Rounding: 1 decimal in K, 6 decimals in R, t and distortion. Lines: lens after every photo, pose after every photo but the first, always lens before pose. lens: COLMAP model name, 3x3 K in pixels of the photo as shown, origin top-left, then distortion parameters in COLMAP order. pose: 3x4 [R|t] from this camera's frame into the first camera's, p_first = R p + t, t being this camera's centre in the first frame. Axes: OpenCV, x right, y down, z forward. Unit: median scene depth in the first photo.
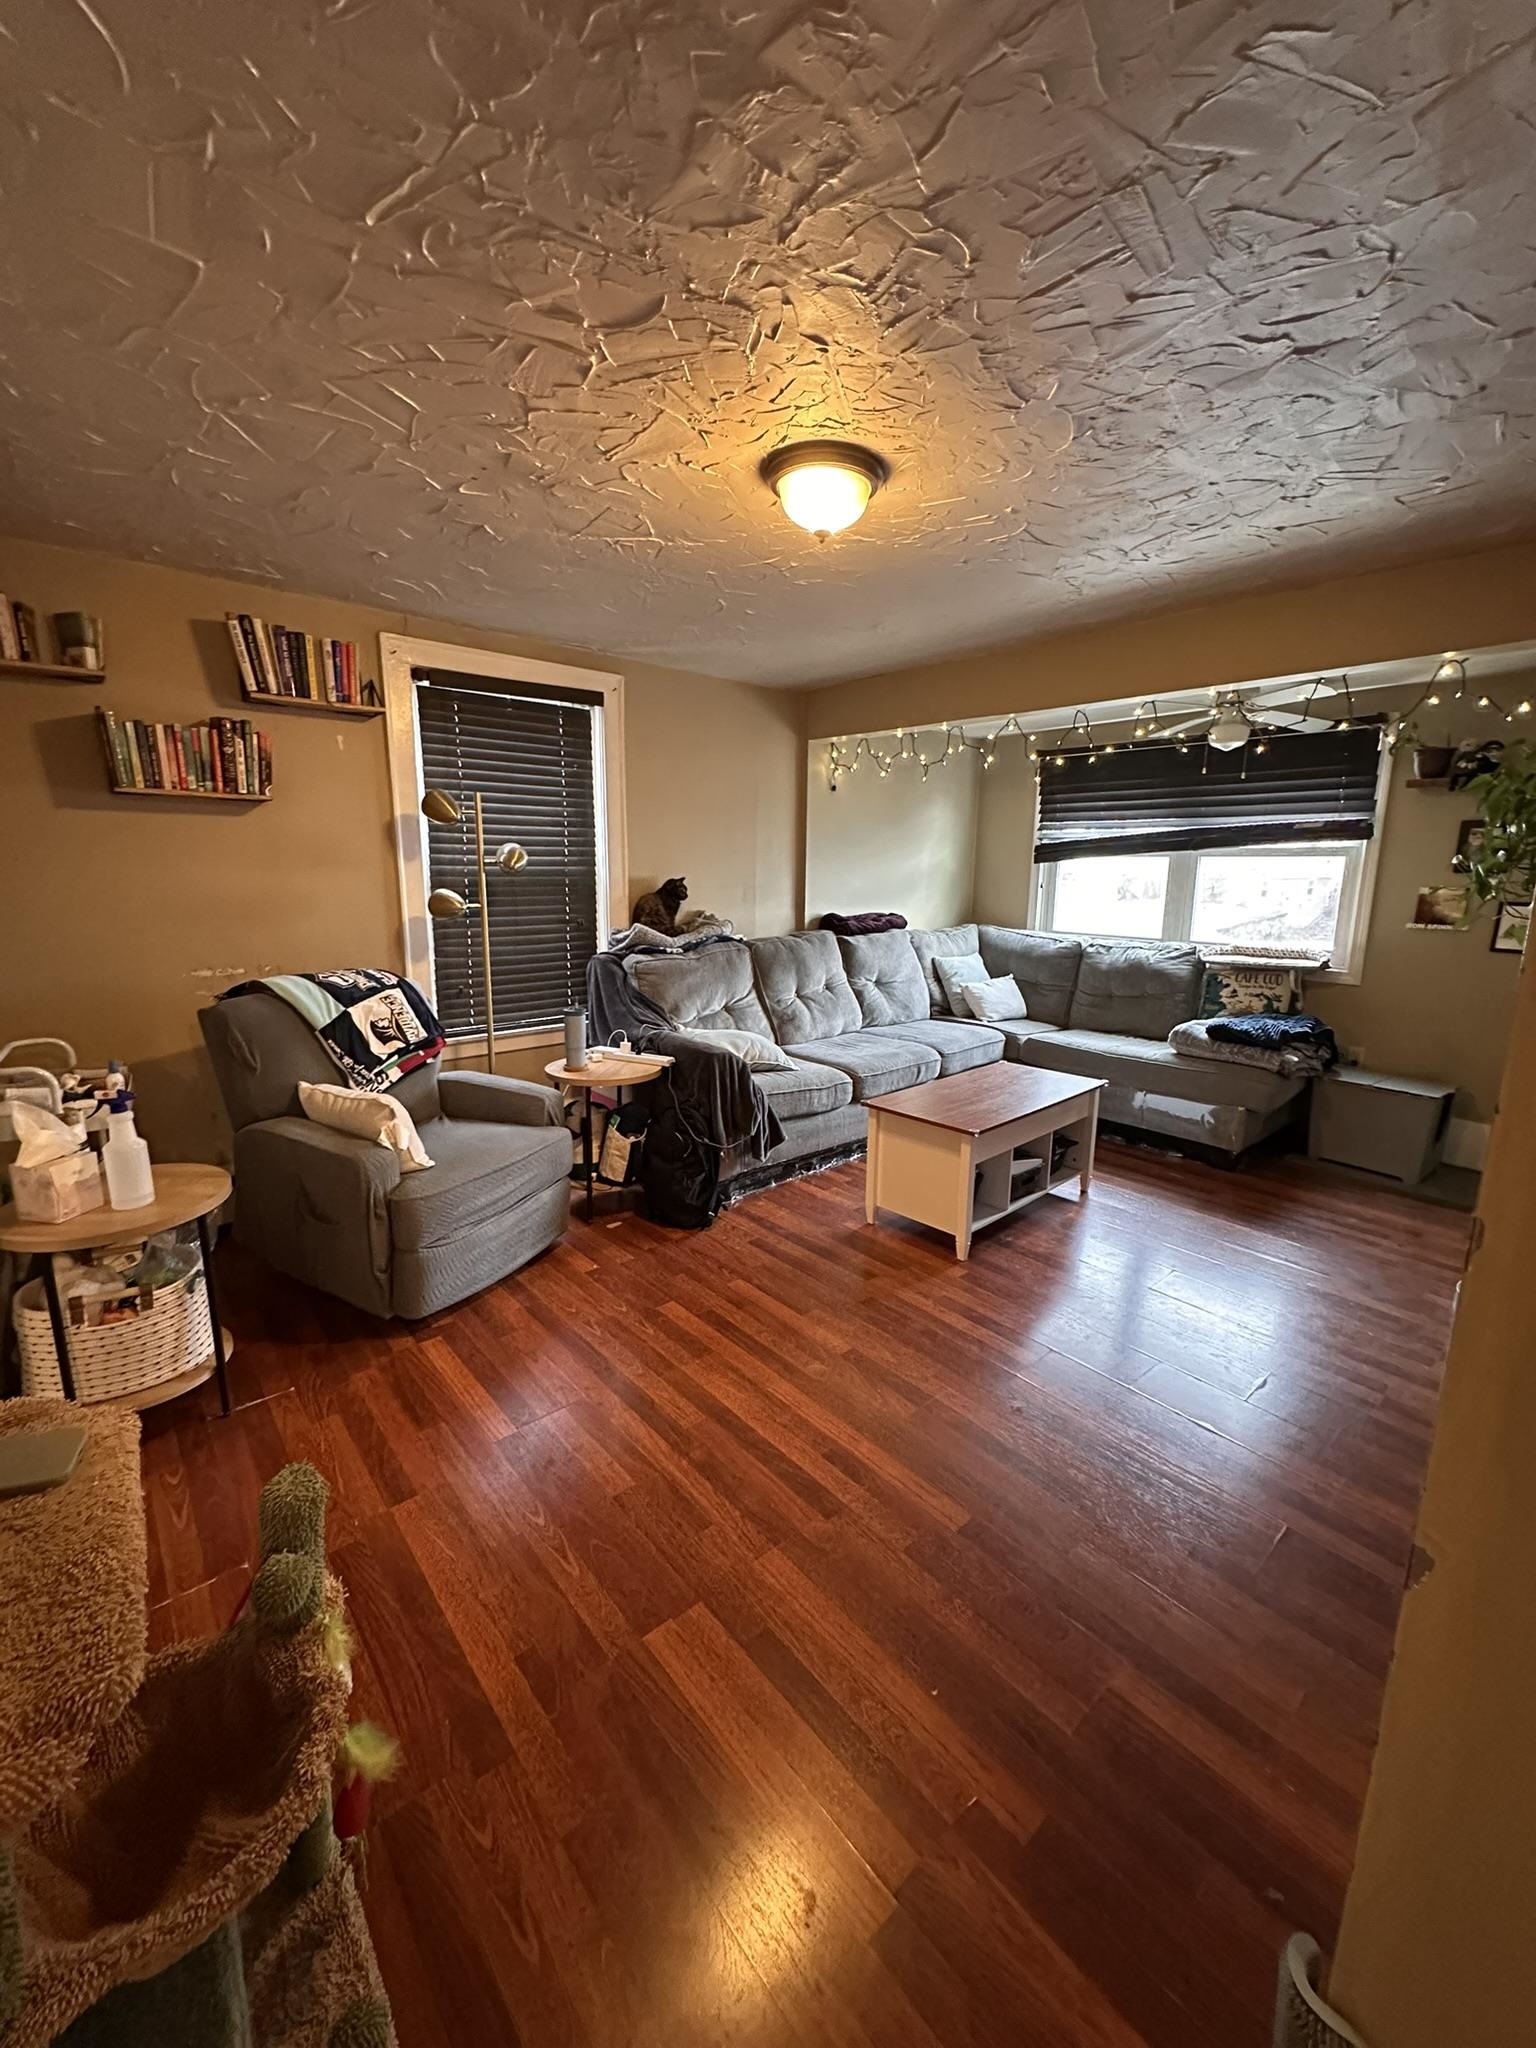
lens RADIAL K [[818.1, 0, 770.1], [0, 818.1, 1024.5], [0, 0, 1]] dist [-0.002279, -0.000465]
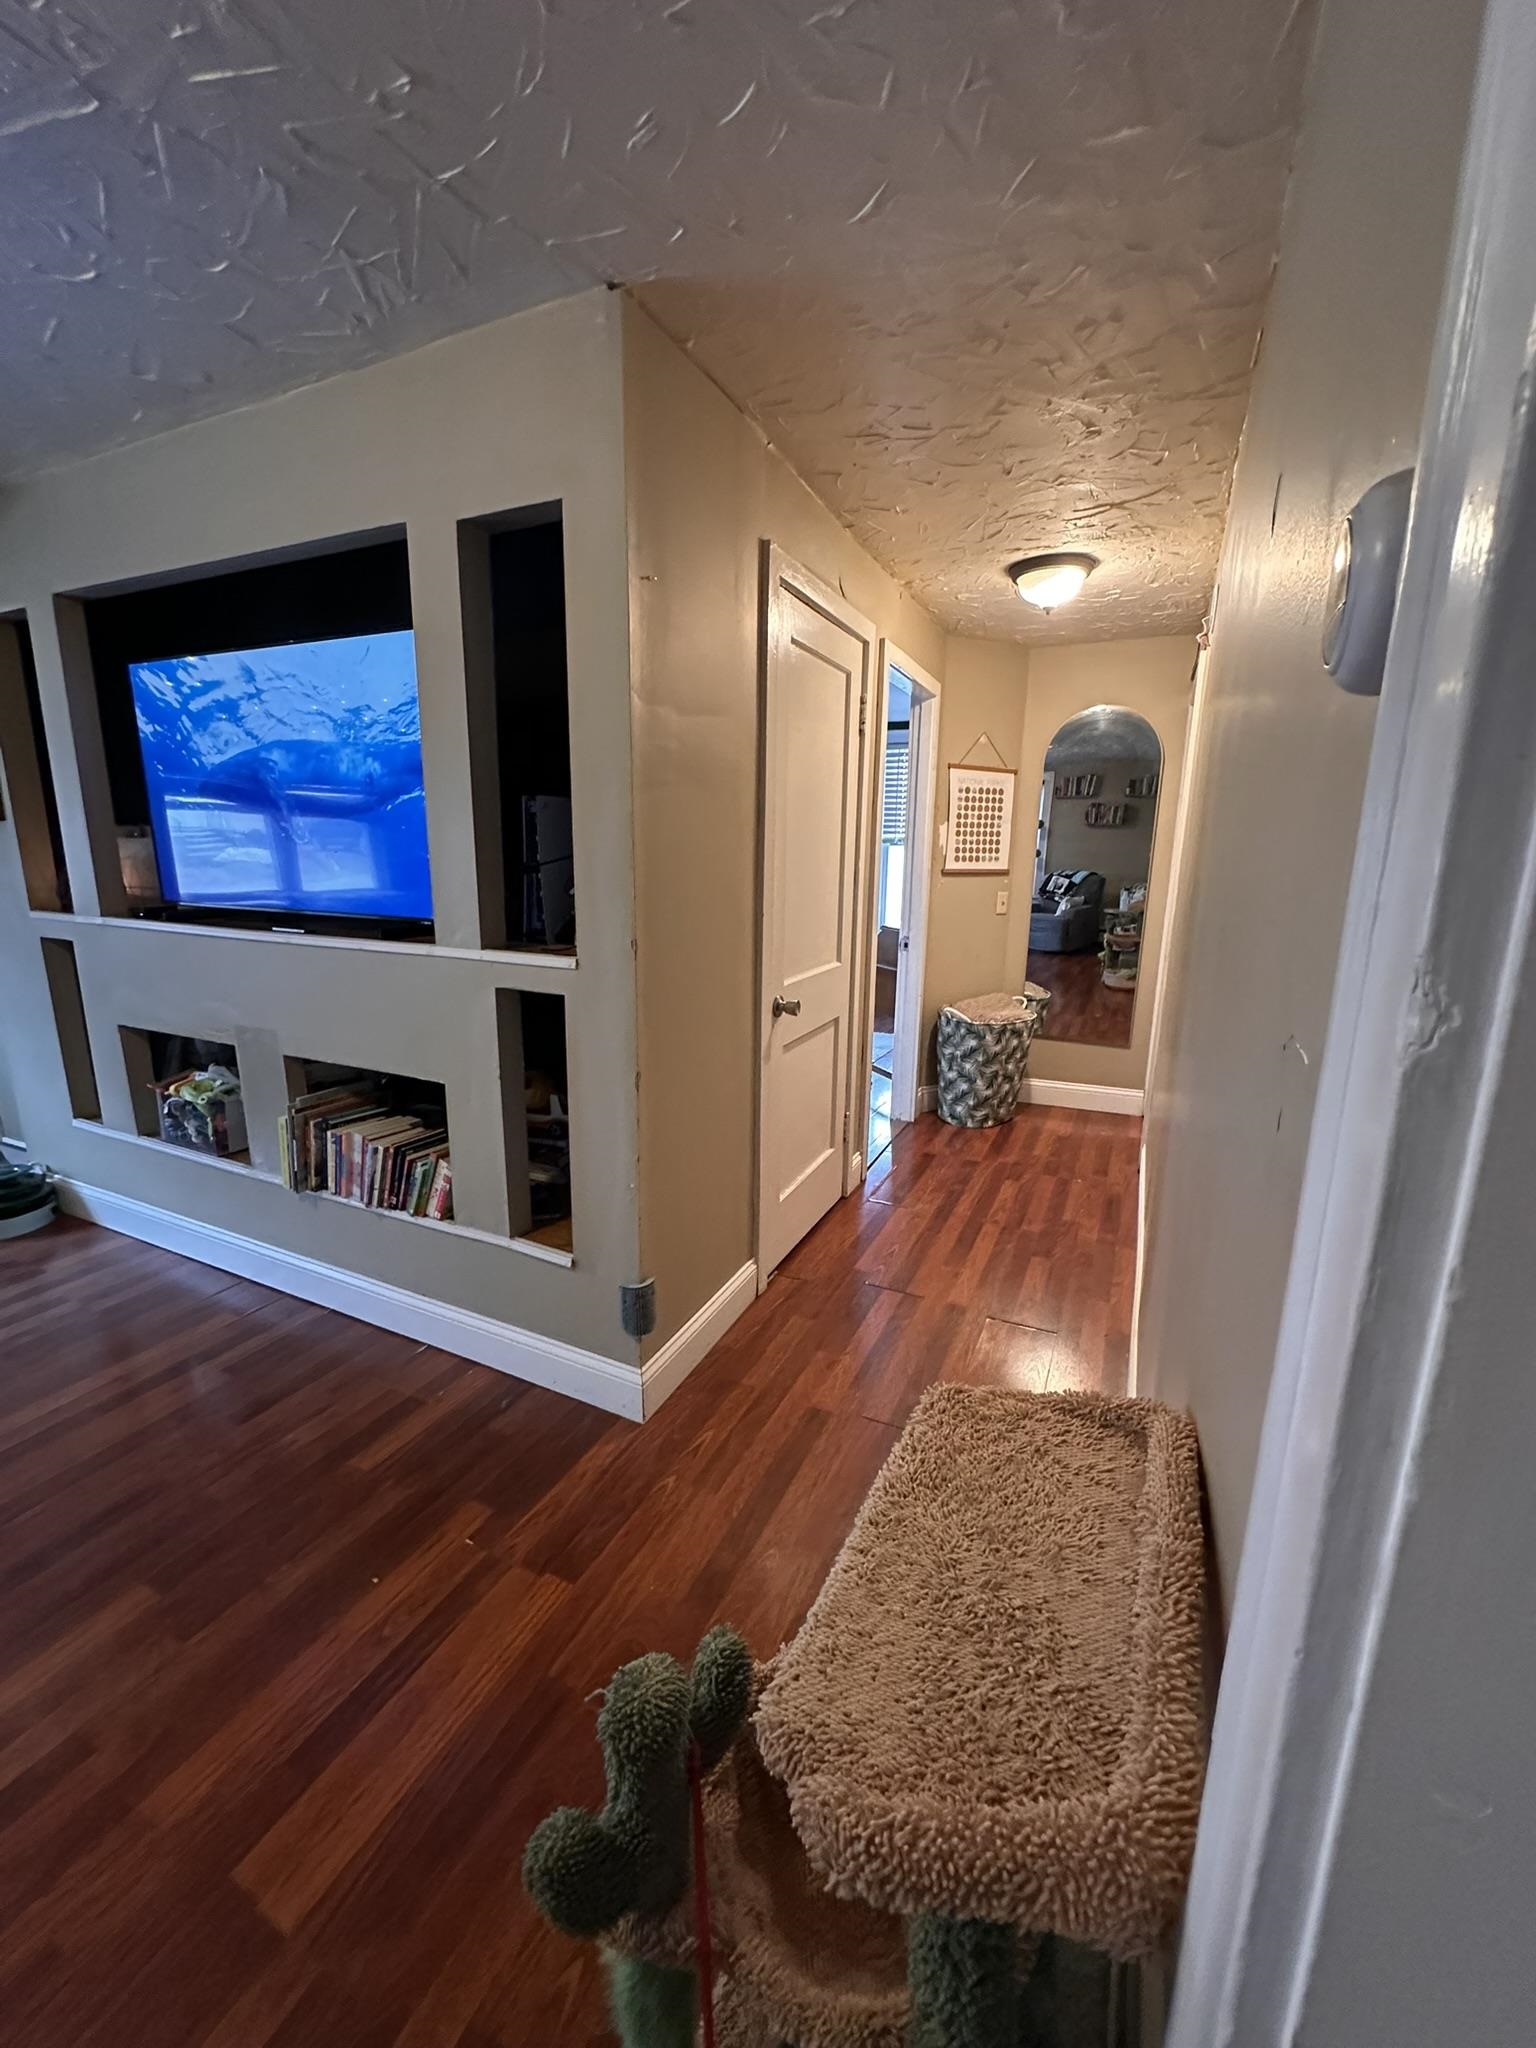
lens RADIAL K [[818.1, 0, 765.3], [0, 818.1, 1022.4], [0, 0, 1]] dist [-0.002279, -0.000465]
pose [[-0.411058, -0.205702, 0.888098, -0.278858], [0.156419, 0.943846, 0.291013, -0.035670], [-0.898090, 0.258538, -0.355799, 0.252201]]
